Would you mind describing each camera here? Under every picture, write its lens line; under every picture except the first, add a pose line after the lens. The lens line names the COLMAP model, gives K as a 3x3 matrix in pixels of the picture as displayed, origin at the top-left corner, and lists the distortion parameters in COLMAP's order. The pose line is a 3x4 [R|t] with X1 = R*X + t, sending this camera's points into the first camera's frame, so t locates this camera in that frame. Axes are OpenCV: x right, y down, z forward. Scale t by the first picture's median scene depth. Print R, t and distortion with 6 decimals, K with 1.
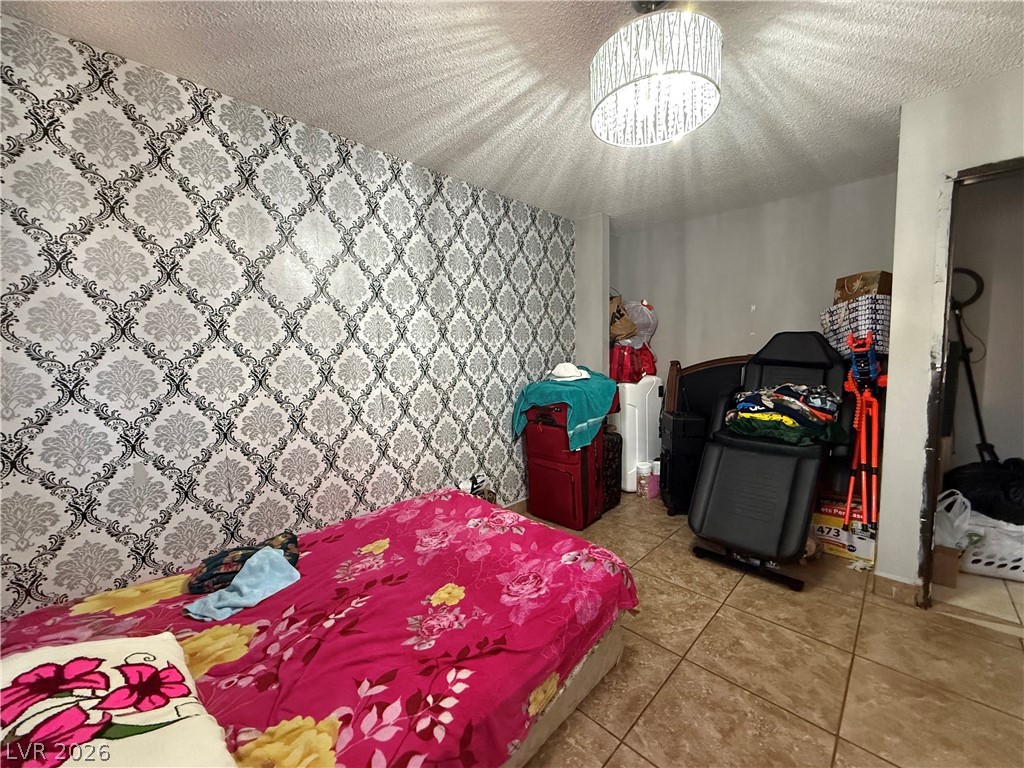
lens RADIAL K [[407.4, 0, 511.2], [0, 407.4, 384.7], [0, 0, 1]] dist [-0.001604, 0.000669]
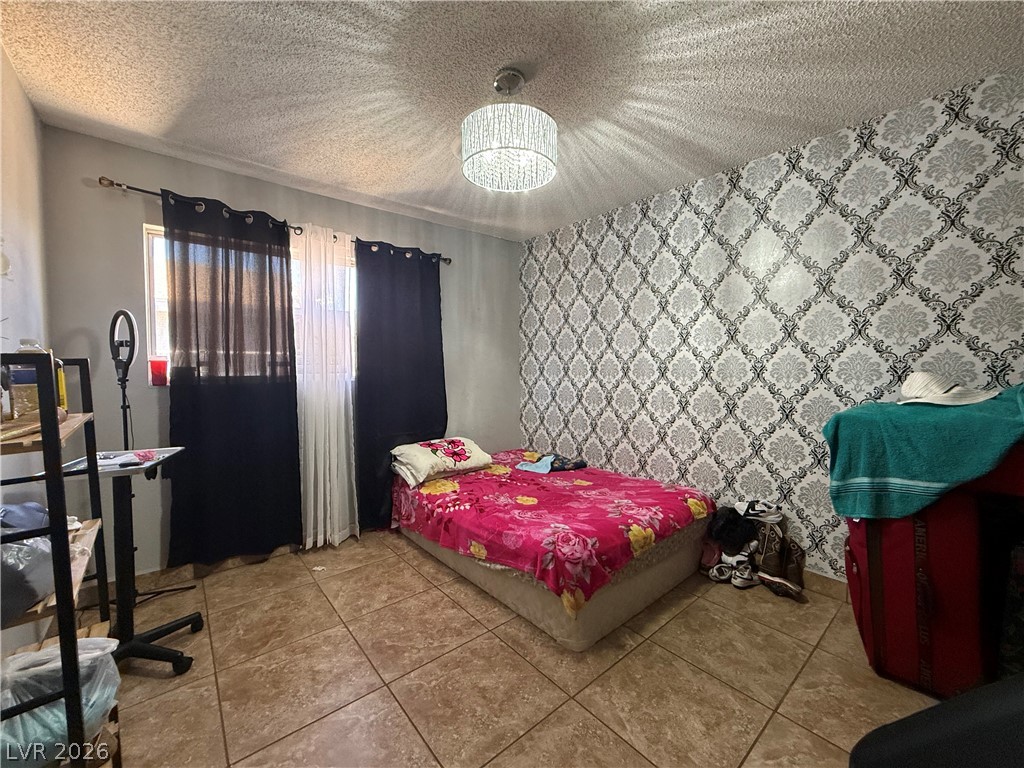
lens RADIAL K [[407.4, 0, 508.6], [0, 407.4, 386.1], [0, 0, 1]] dist [-0.001604, 0.000669]
pose [[-0.097710, 0.068264, -0.992871, 1.189871], [-0.071674, 0.994572, 0.075434, -0.060024], [0.992631, 0.078534, -0.092287, 0.832016]]
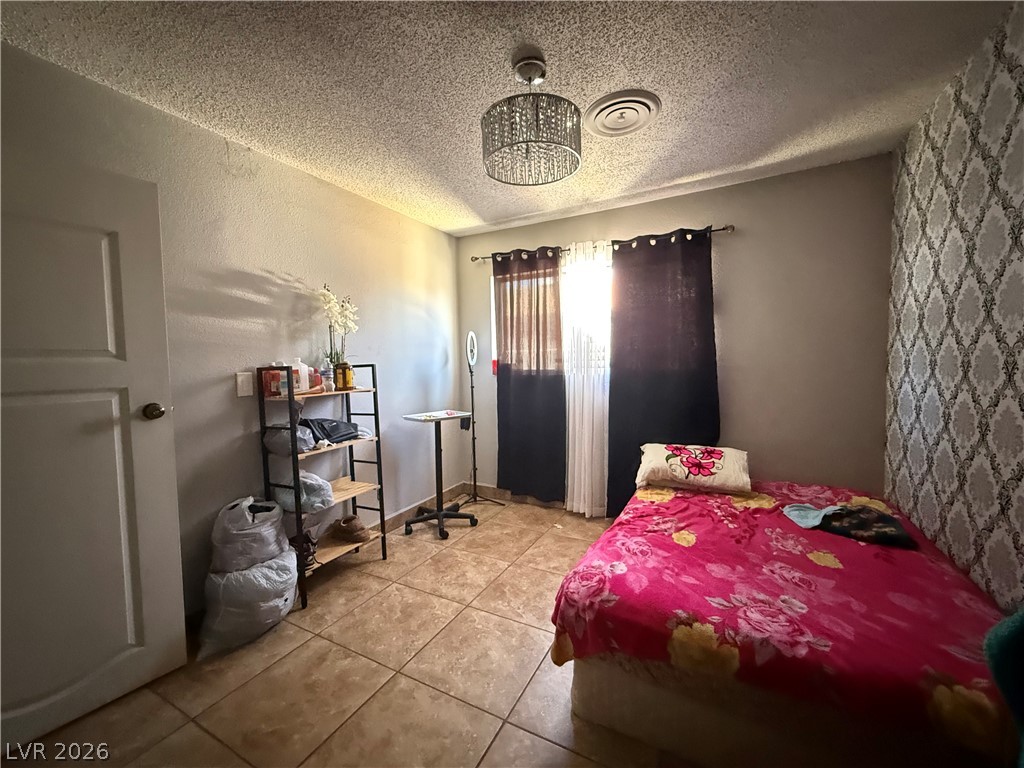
lens RADIAL K [[407.4, 0, 509.2], [0, 407.4, 387.4], [0, 0, 1]] dist [-0.001604, 0.000669]
pose [[-0.956468, 0.058166, -0.285983, 0.575513], [0.016310, 0.989059, 0.146614, -0.126073], [0.291382, 0.135567, -0.946952, 1.594567]]
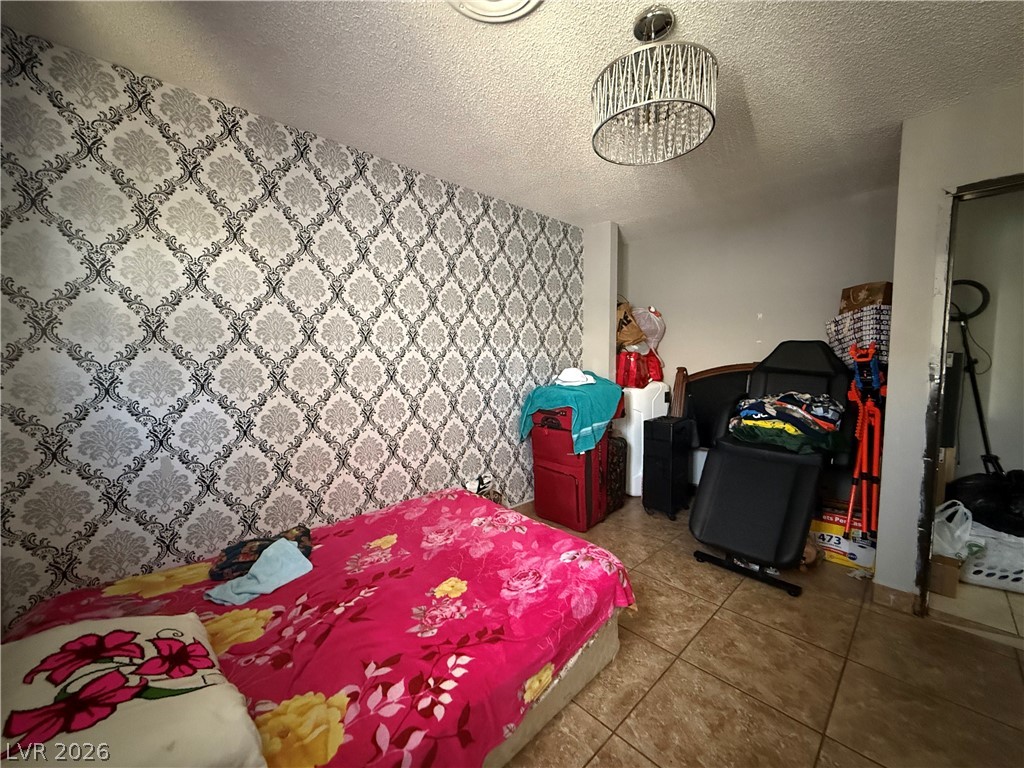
lens RADIAL K [[407.4, 0, 511.8], [0, 407.4, 385.1], [0, 0, 1]] dist [-0.001604, 0.000669]
pose [[0.999565, 0.015913, -0.024828, 0.015854], [-0.016047, 0.999858, -0.005178, -0.004872], [0.024742, 0.005574, 0.999678, -0.042826]]
